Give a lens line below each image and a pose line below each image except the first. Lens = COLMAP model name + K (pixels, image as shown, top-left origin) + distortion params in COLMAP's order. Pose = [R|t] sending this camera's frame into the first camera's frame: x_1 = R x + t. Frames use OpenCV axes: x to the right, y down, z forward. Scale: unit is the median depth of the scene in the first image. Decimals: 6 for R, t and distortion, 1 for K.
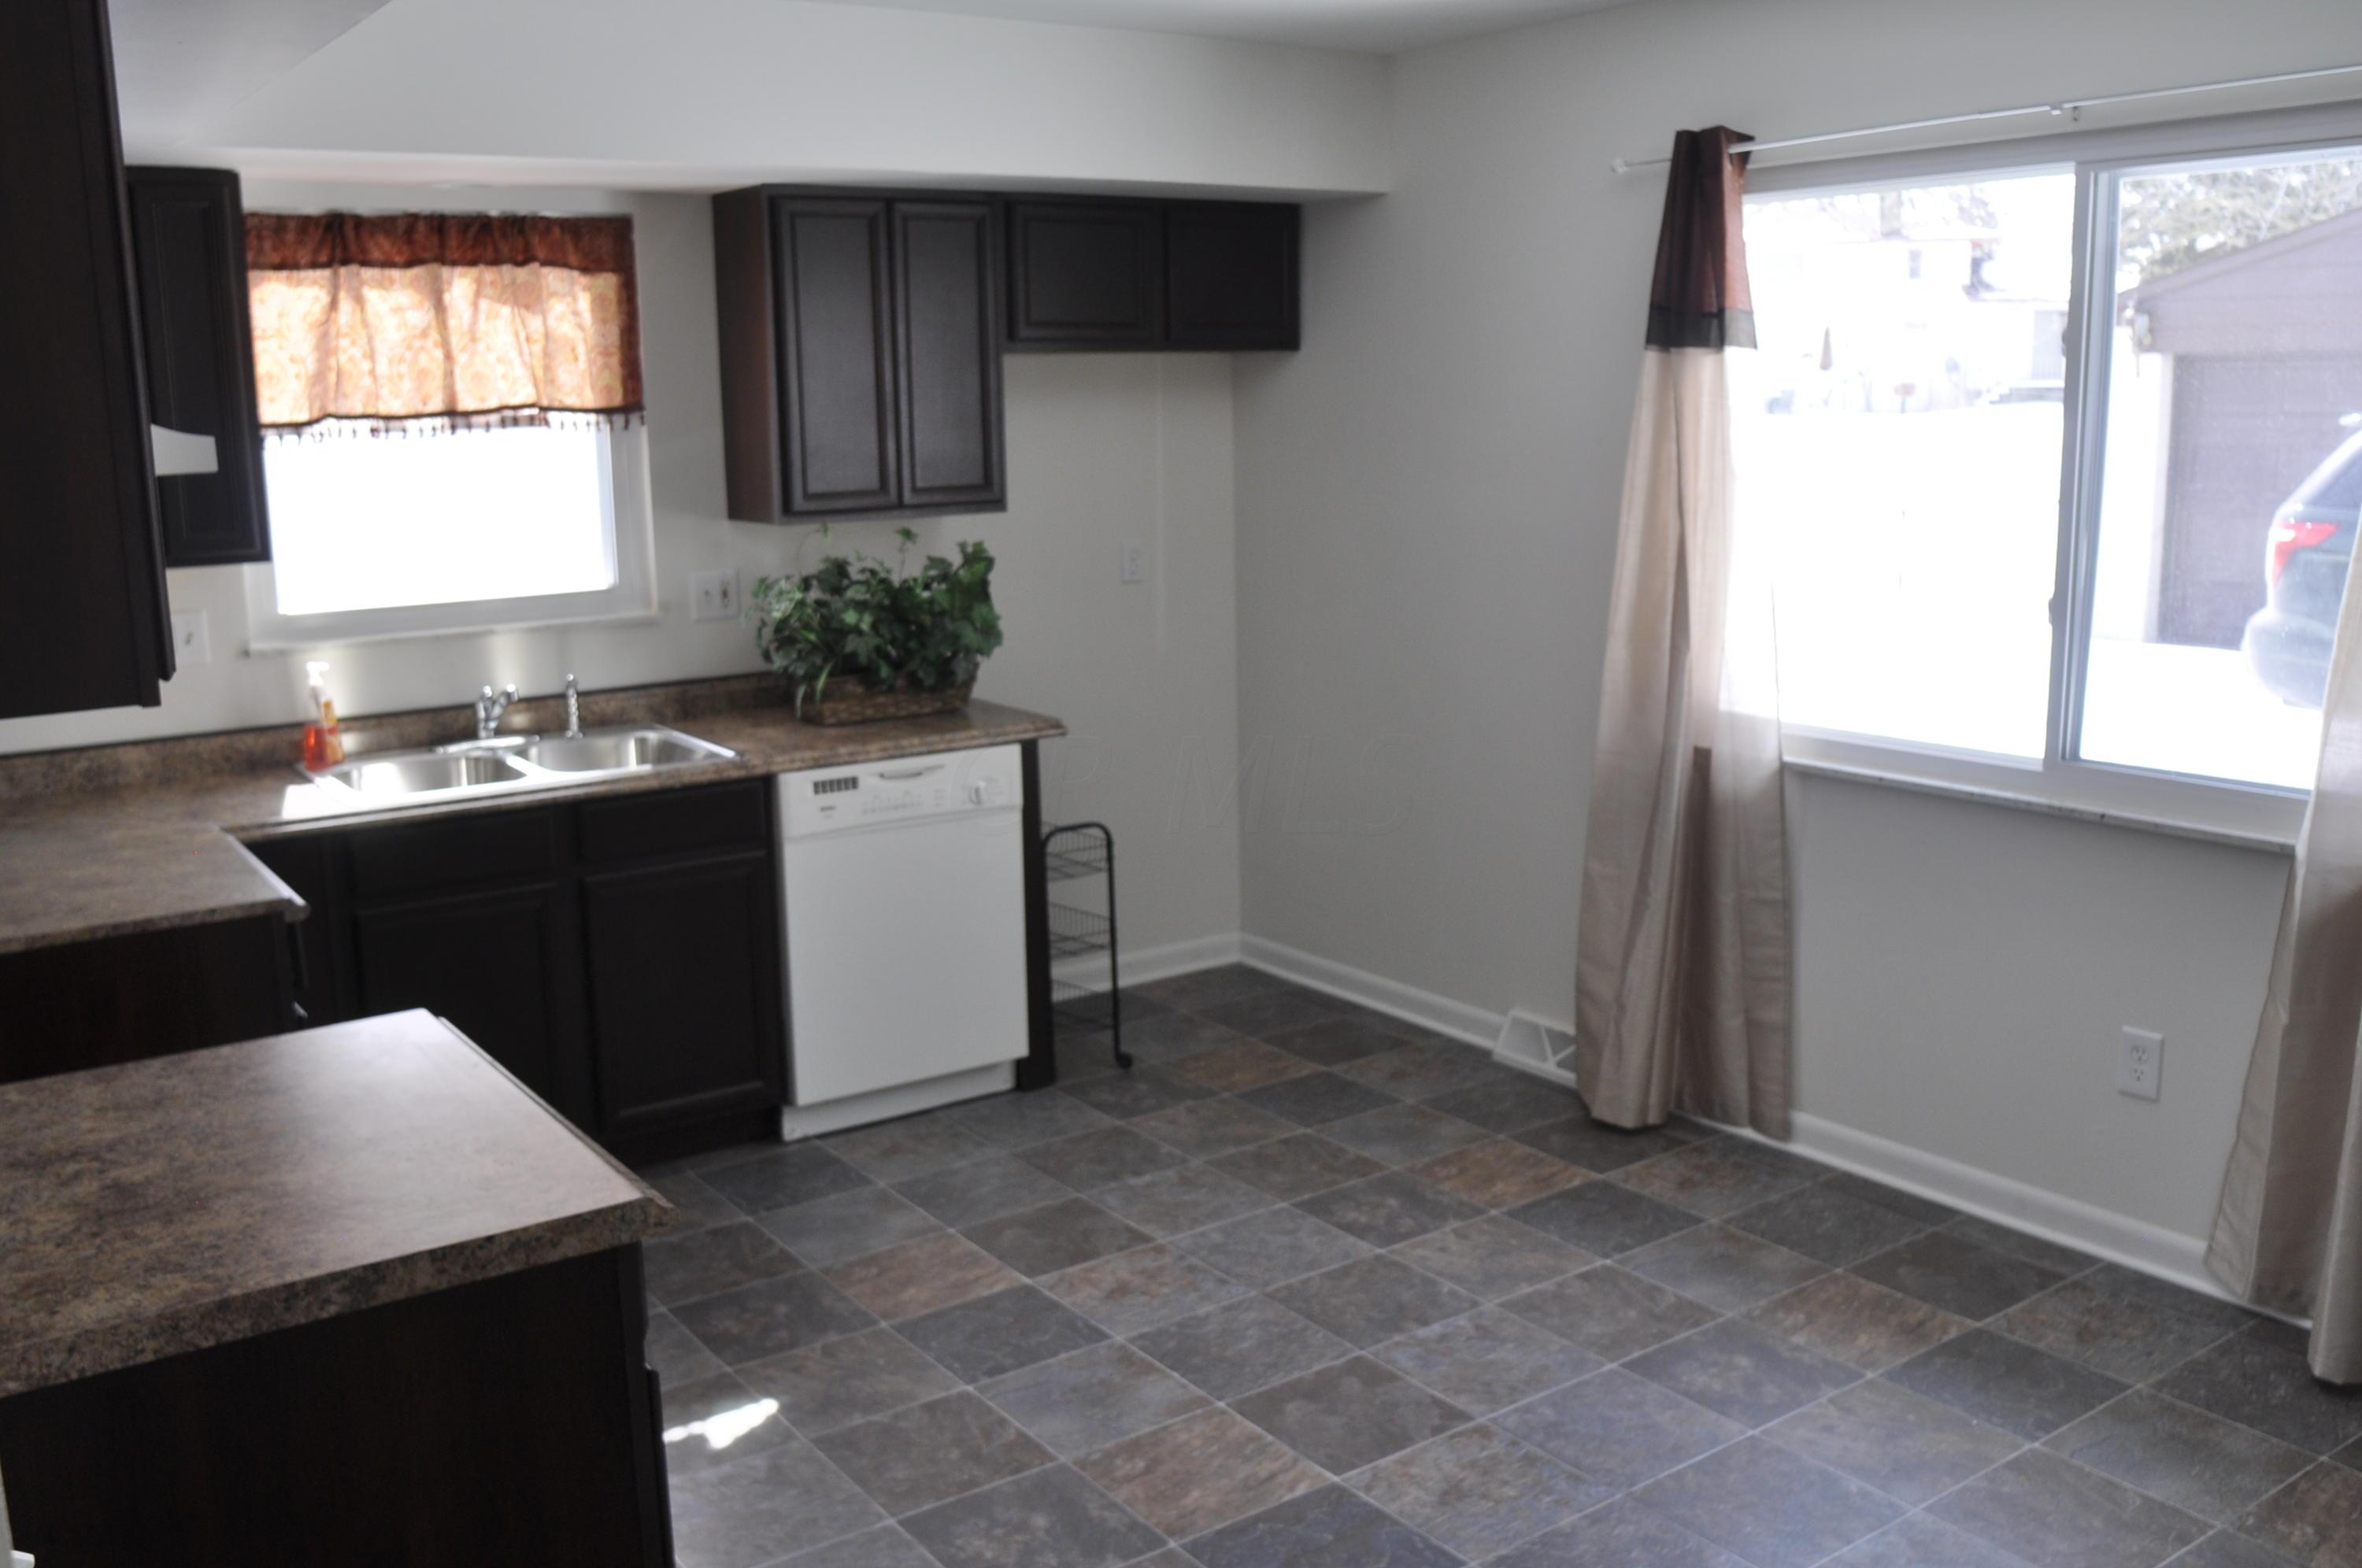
lens RADIAL K [[2045.2, 0, 1170.9], [0, 2045.2, 798.8], [0, 0, 1]] dist [-0.104181, 0.080528]
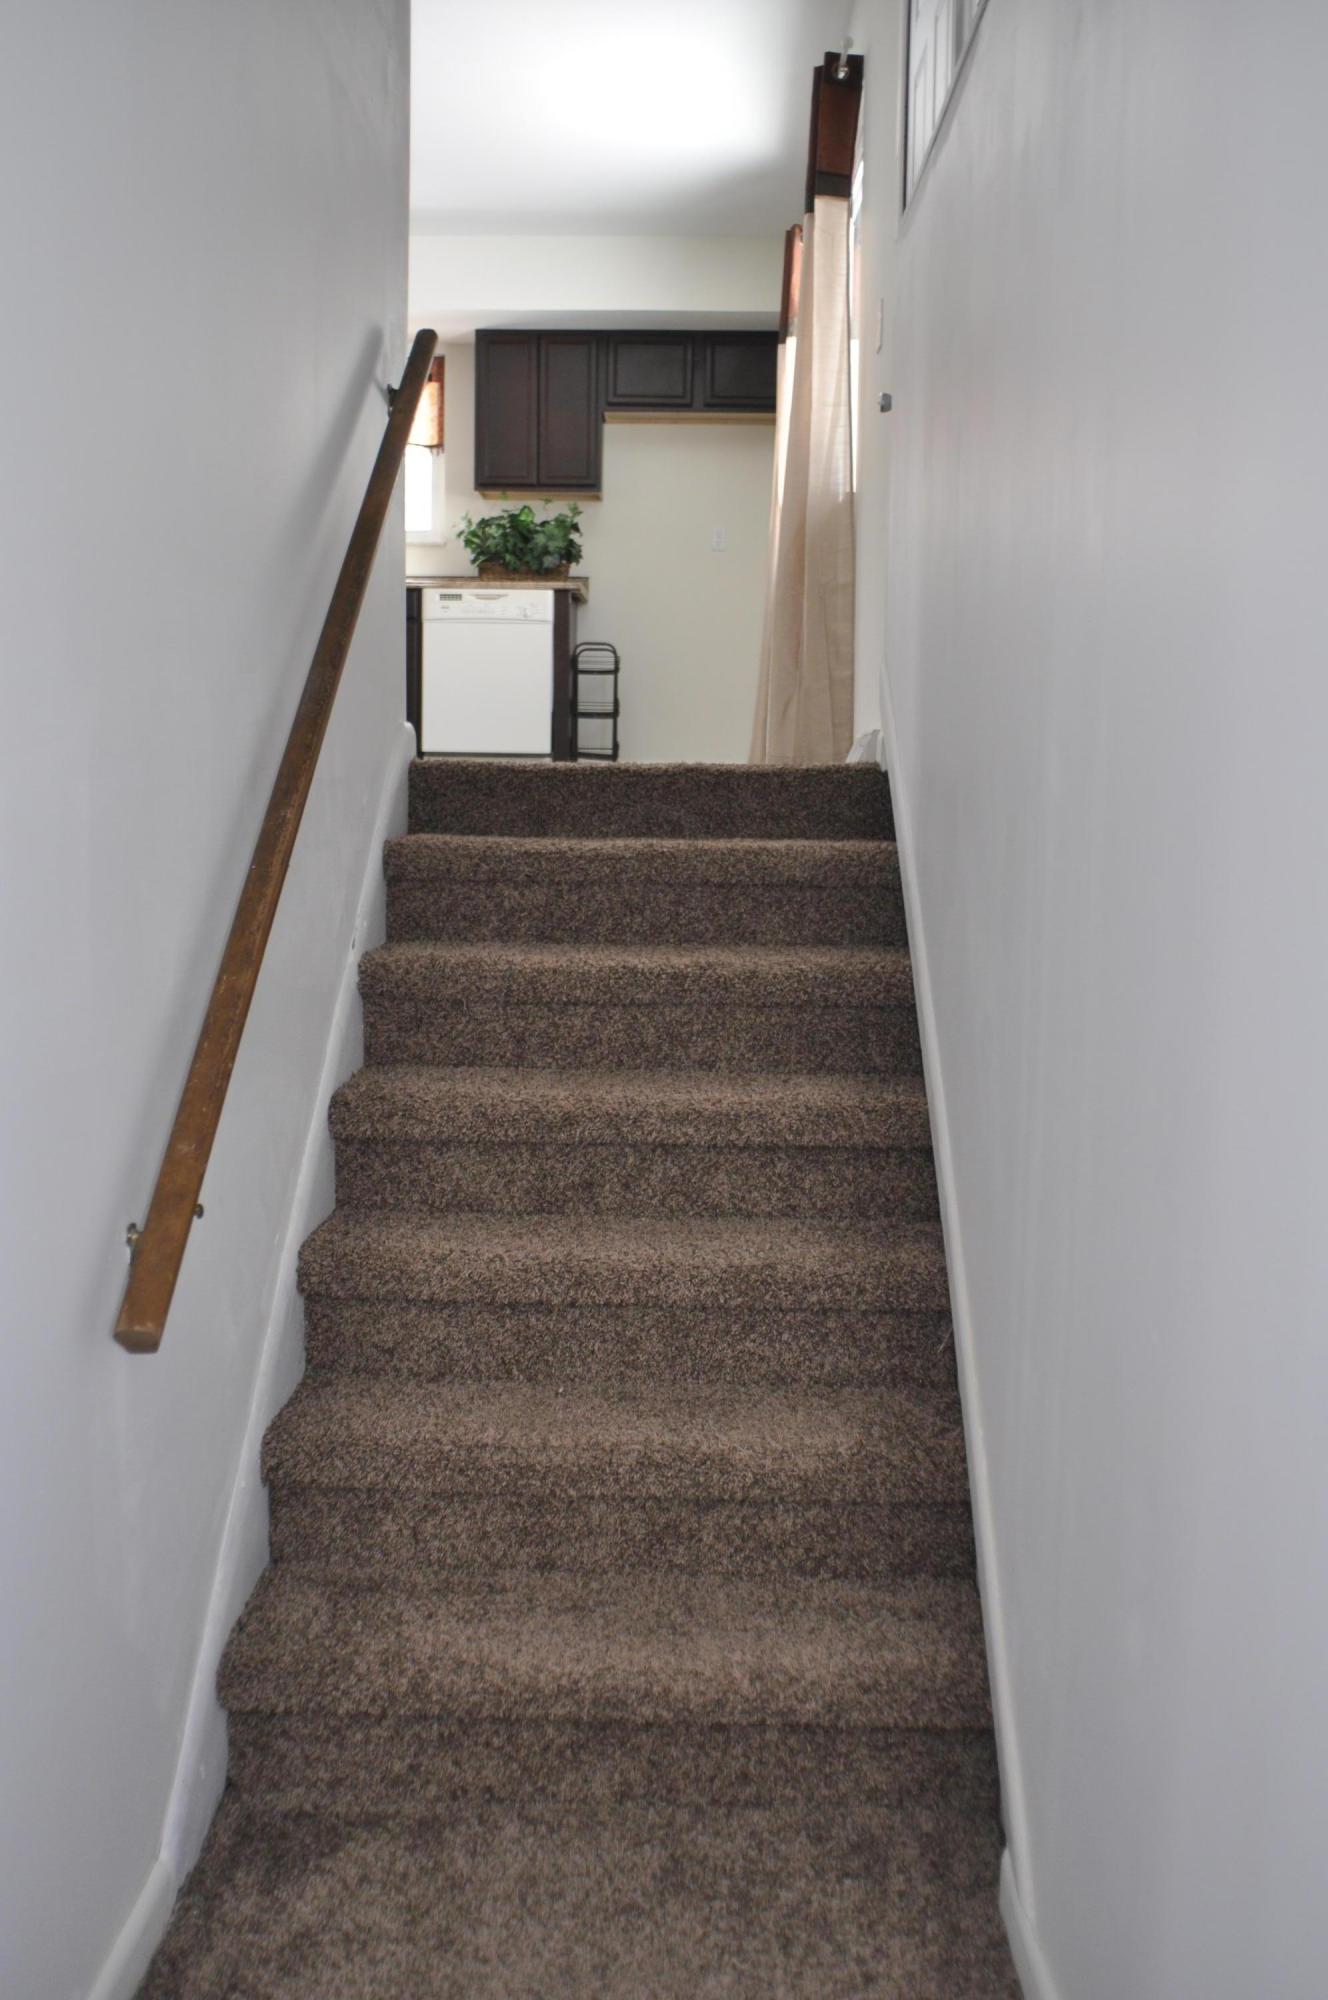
lens RADIAL K [[1732.0, 0, 652.2], [0, 1732.0, 1006.6], [0, 0, 1]] dist [-0.104181, 0.080528]
pose [[0.802254, 0.110016, -0.586758, 1.132452], [-0.147079, 0.989001, -0.015660, 0.423418], [0.578582, 0.098863, 0.809611, -0.298775]]
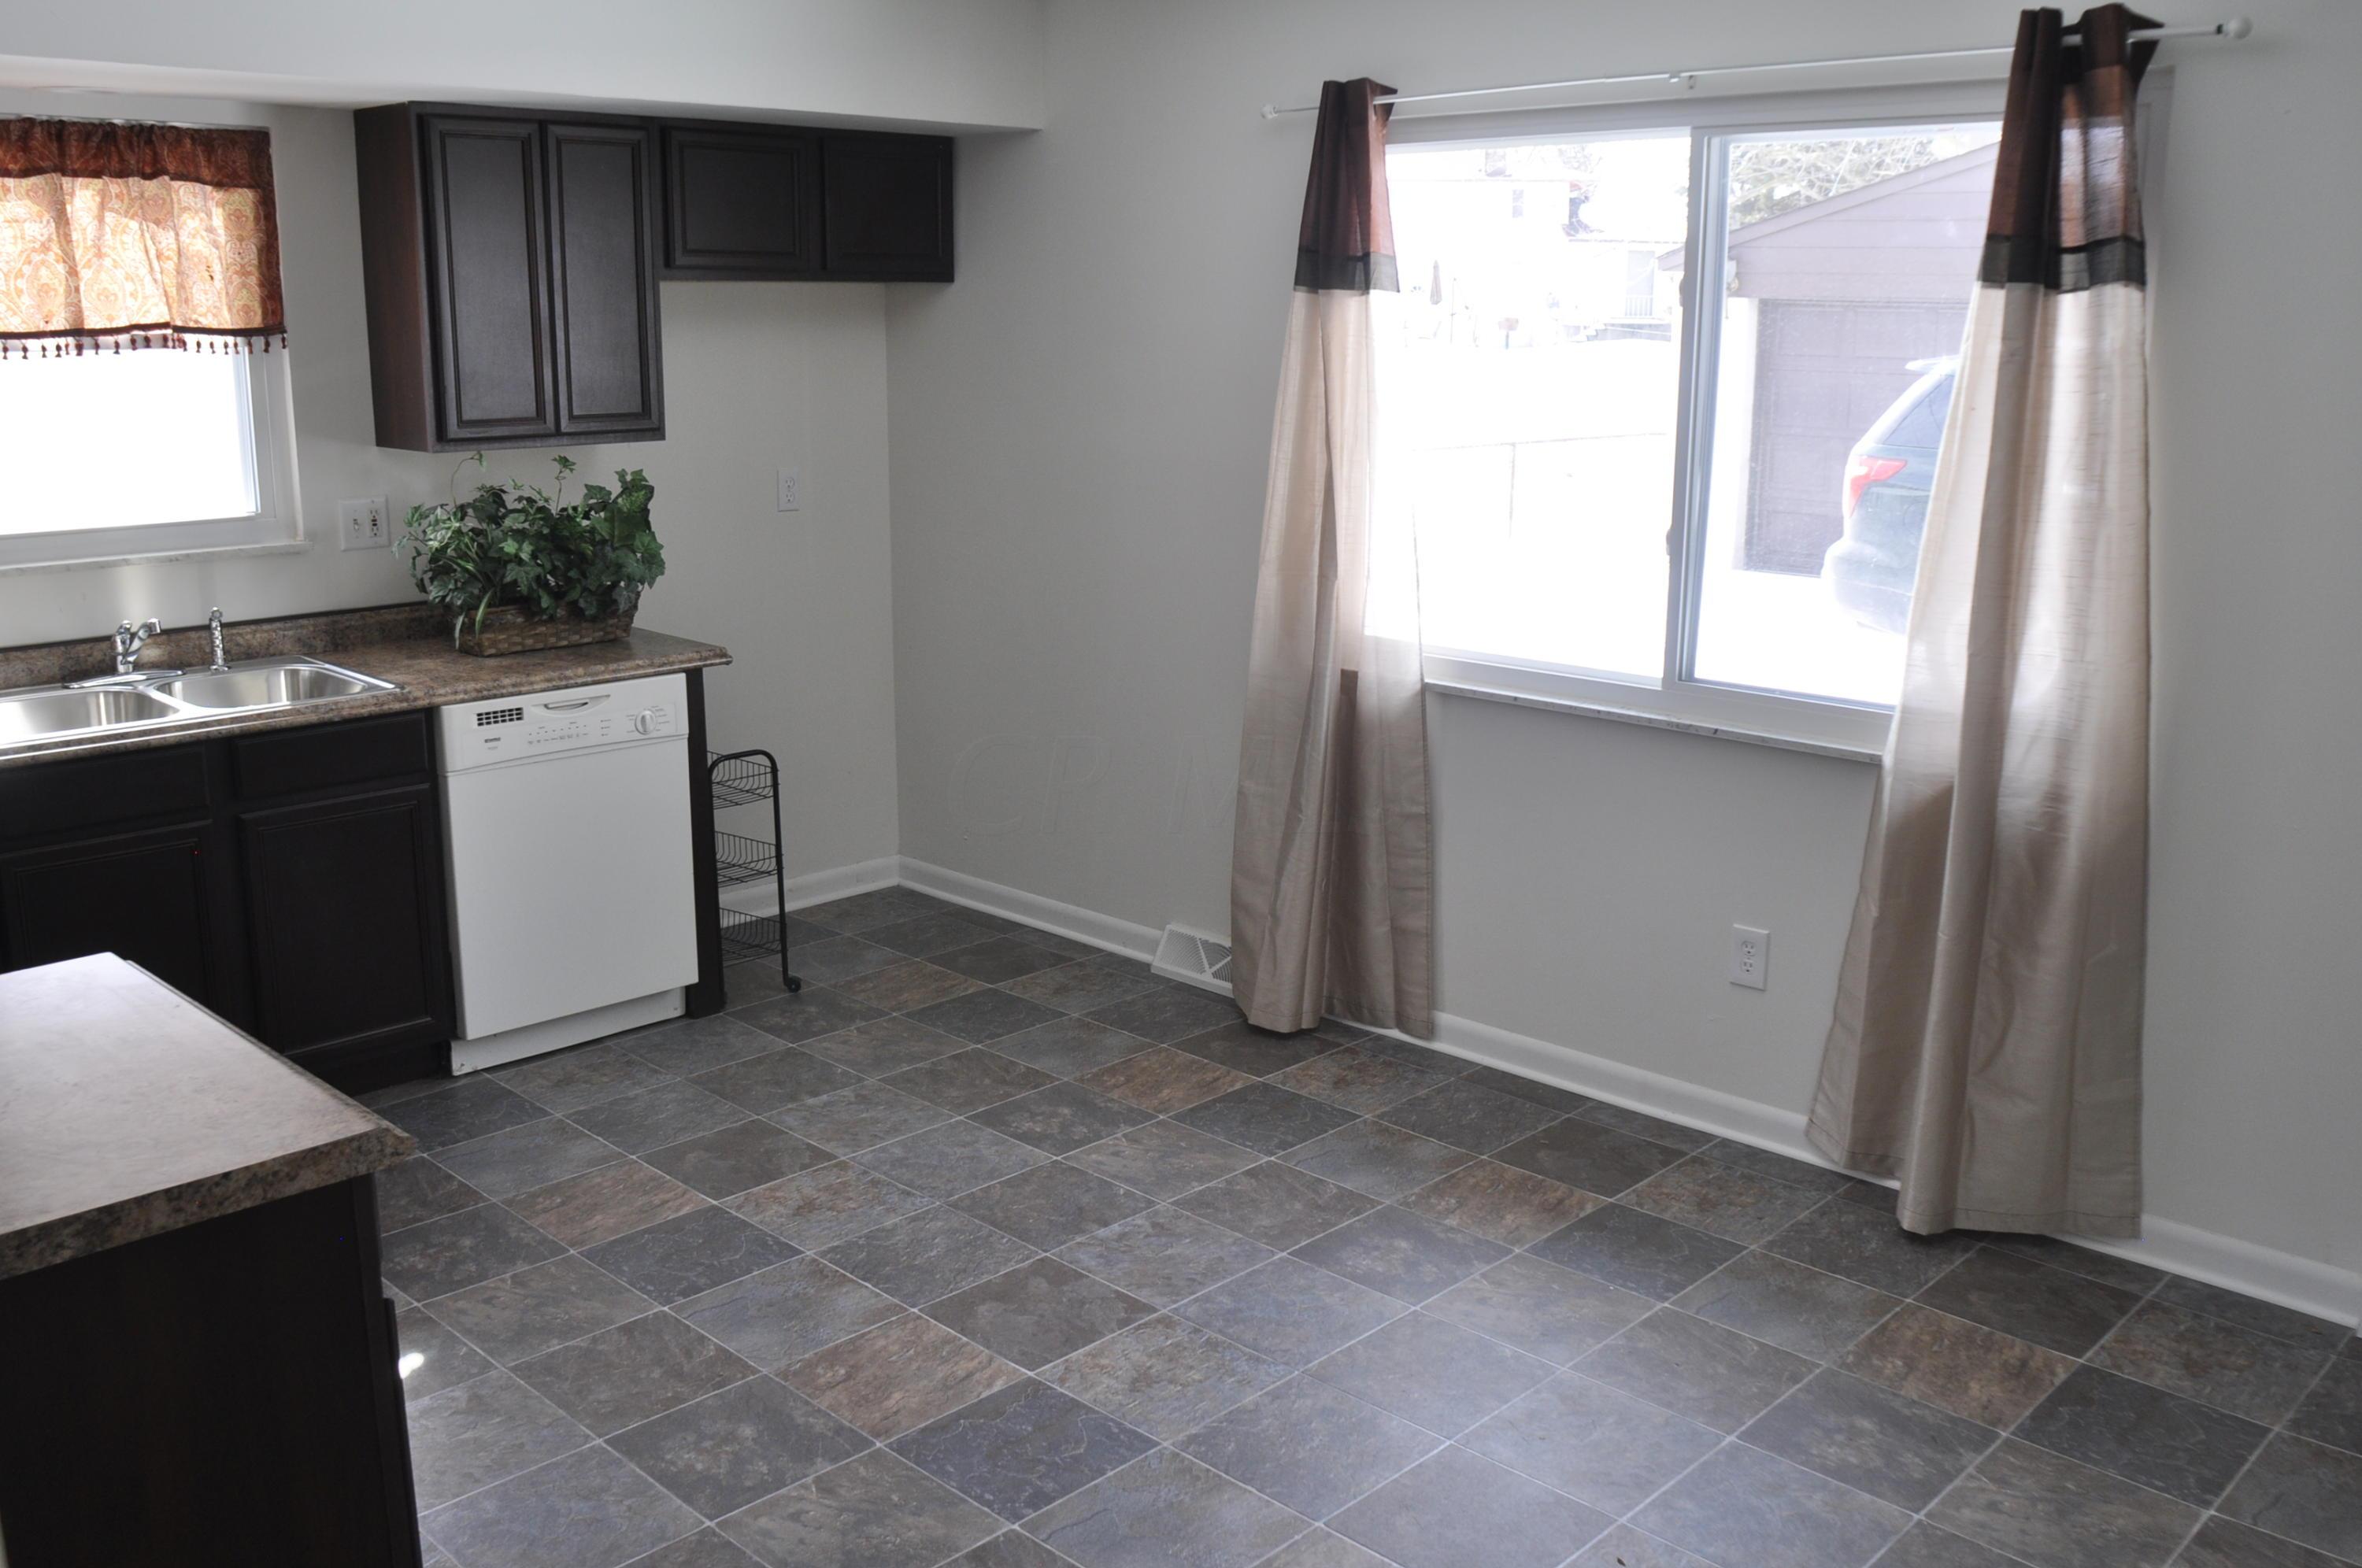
lens RADIAL K [[2045.2, 0, 1148.2], [0, 2045.2, 791.2], [0, 0, 1]] dist [-0.104181, 0.080528]
pose [[0.984159, -0.017841, 0.176386, -0.029058], [0.011888, 0.999325, 0.034751, -0.000772], [-0.176887, -0.032104, 0.983707, -0.026294]]
